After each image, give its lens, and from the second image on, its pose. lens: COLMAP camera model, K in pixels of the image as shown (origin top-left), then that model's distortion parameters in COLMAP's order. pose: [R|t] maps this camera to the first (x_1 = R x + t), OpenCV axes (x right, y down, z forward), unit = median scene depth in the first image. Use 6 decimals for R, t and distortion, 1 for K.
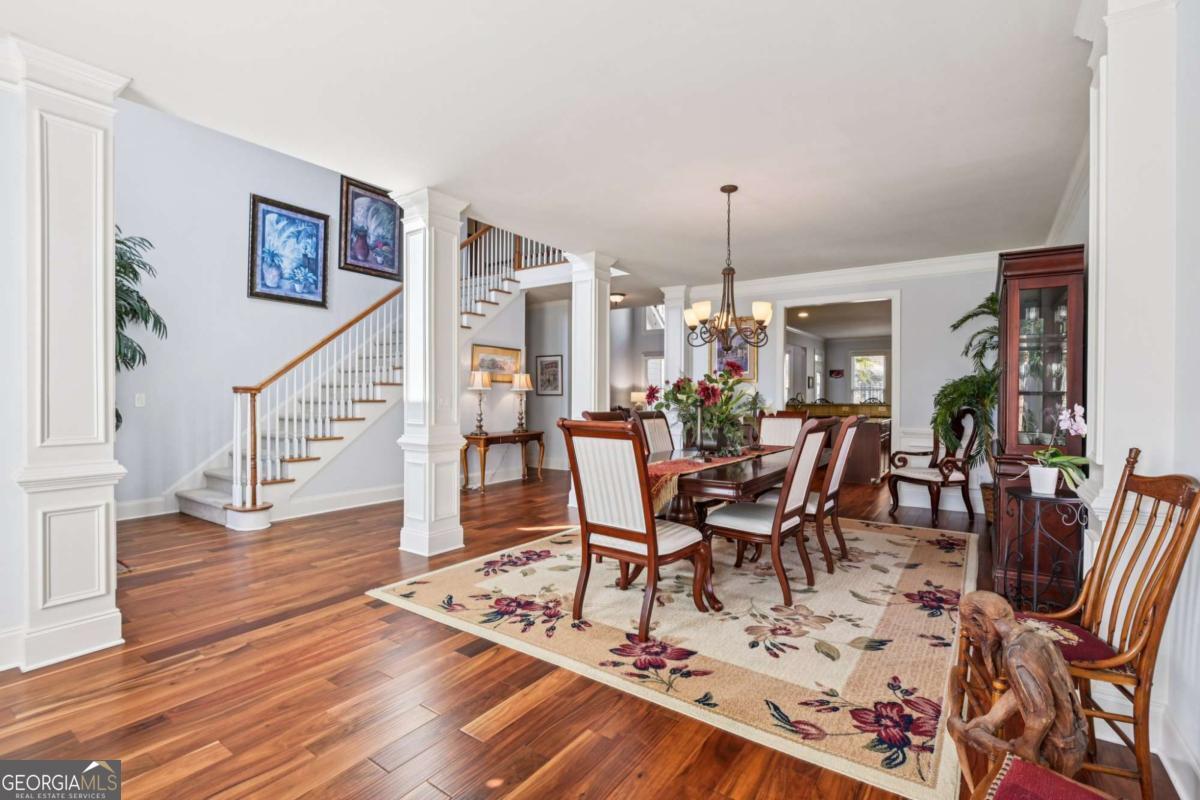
lens RADIAL K [[550.2, 0, 604.4], [0, 550.2, 400.4], [0, 0, 1]] dist [-0.009116, -0.003597]
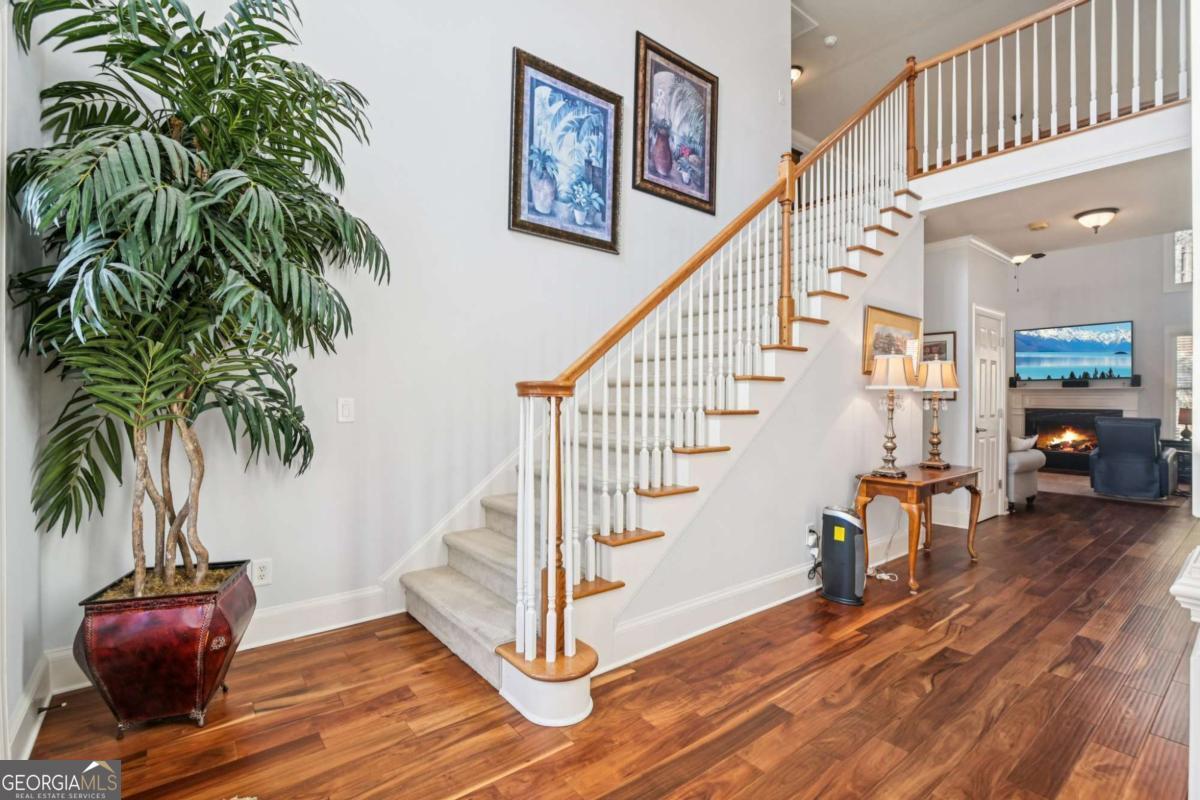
lens RADIAL K [[550.2, 0, 600.3], [0, 550.2, 399.6], [0, 0, 1]] dist [-0.009116, -0.003597]
pose [[0.954648, -0.001400, -0.297734, -0.356027], [-0.001373, 0.999958, -0.009104, -0.004862], [0.297735, 0.009100, 0.954605, 0.440445]]
